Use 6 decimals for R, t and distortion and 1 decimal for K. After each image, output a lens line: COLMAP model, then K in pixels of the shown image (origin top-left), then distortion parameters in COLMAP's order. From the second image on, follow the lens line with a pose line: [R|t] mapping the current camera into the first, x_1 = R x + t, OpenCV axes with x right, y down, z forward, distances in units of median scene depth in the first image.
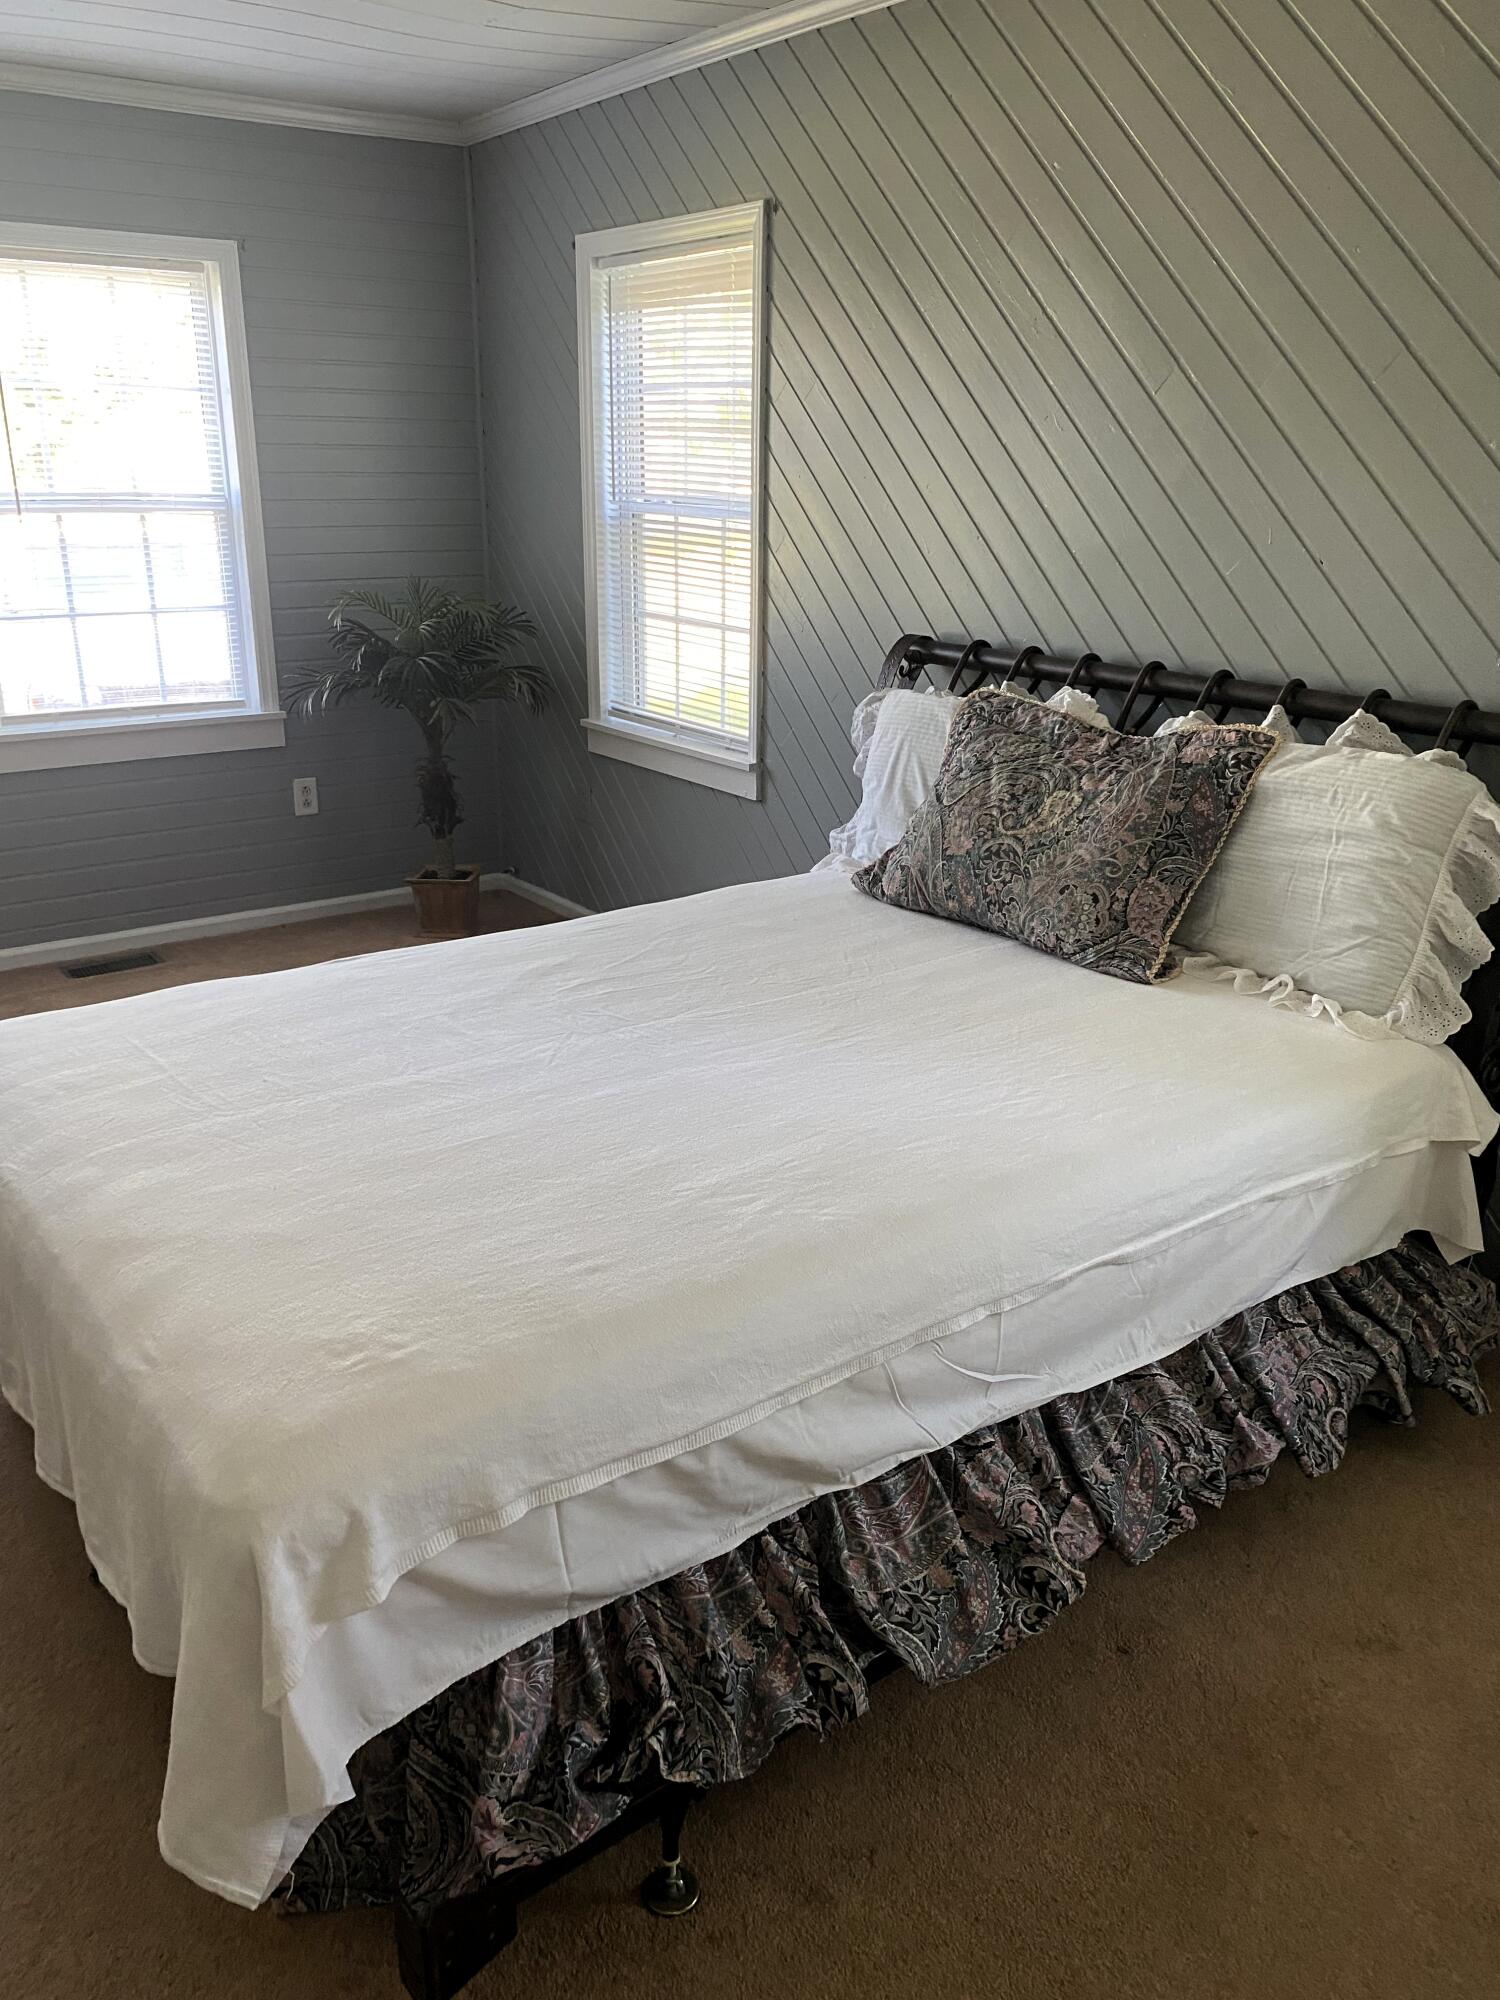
lens RADIAL K [[1536.1, 0, 750.0], [0, 1536.1, 1000.0], [0, 0, 1]] dist [0.001721, 0.003261]
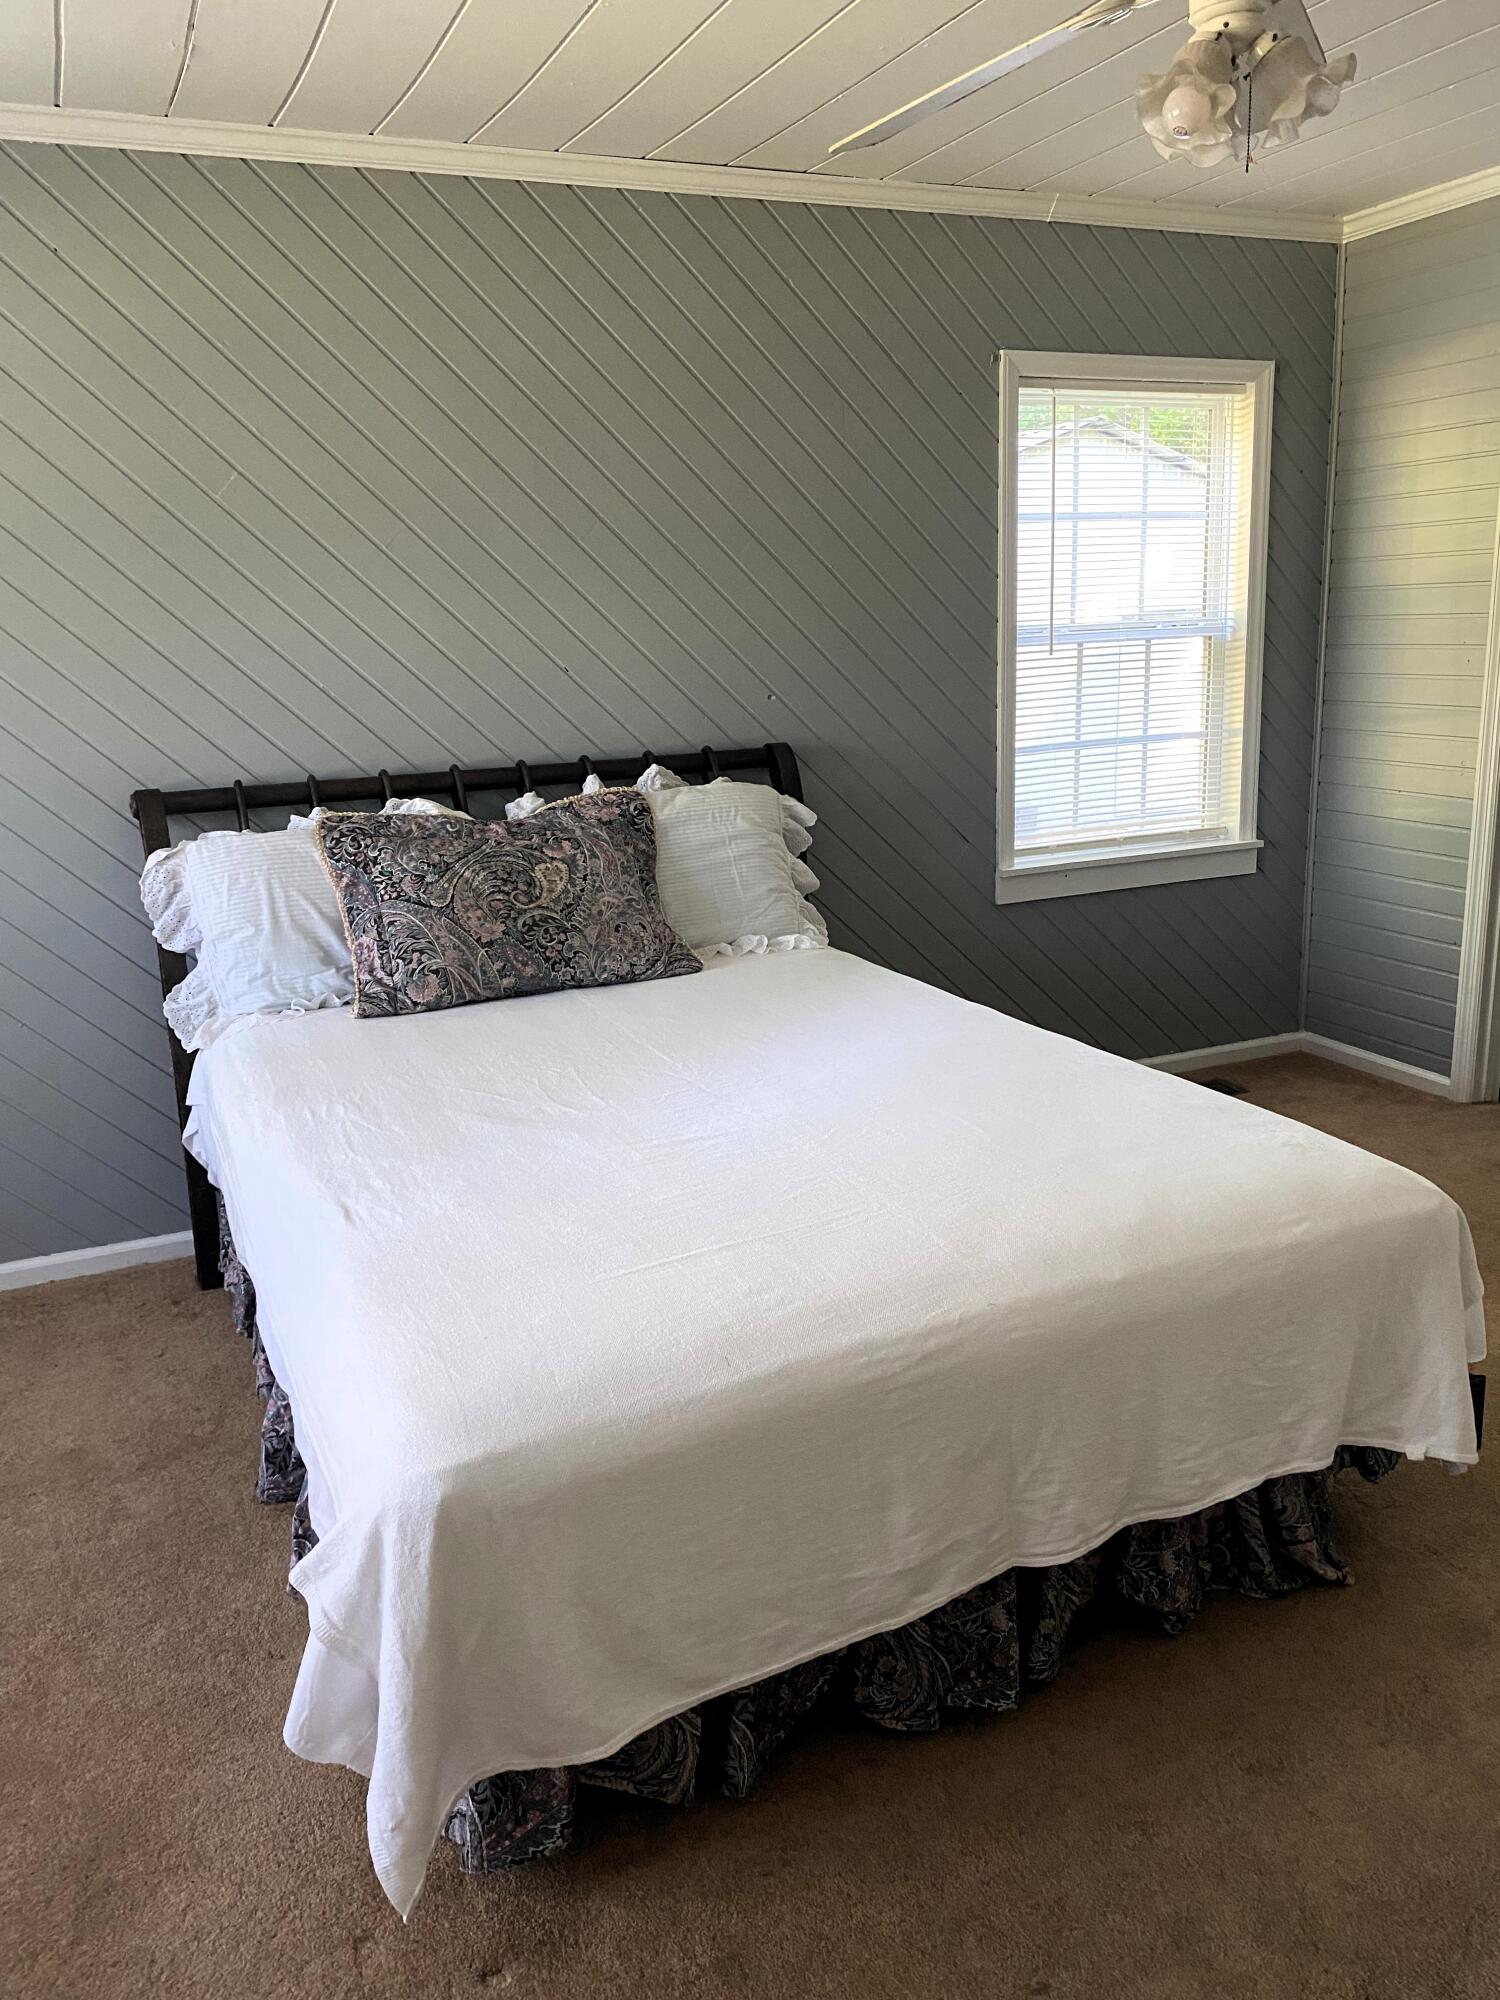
lens RADIAL K [[1536.1, 0, 750.0], [0, 1536.1, 1000.0], [0, 0, 1]] dist [0.001721, 0.003261]
pose [[0.222559, -0.252819, 0.941568, -0.931034], [0.355455, 0.920353, 0.163103, -0.176669], [-0.907810, 0.298385, 0.294699, 0.524141]]
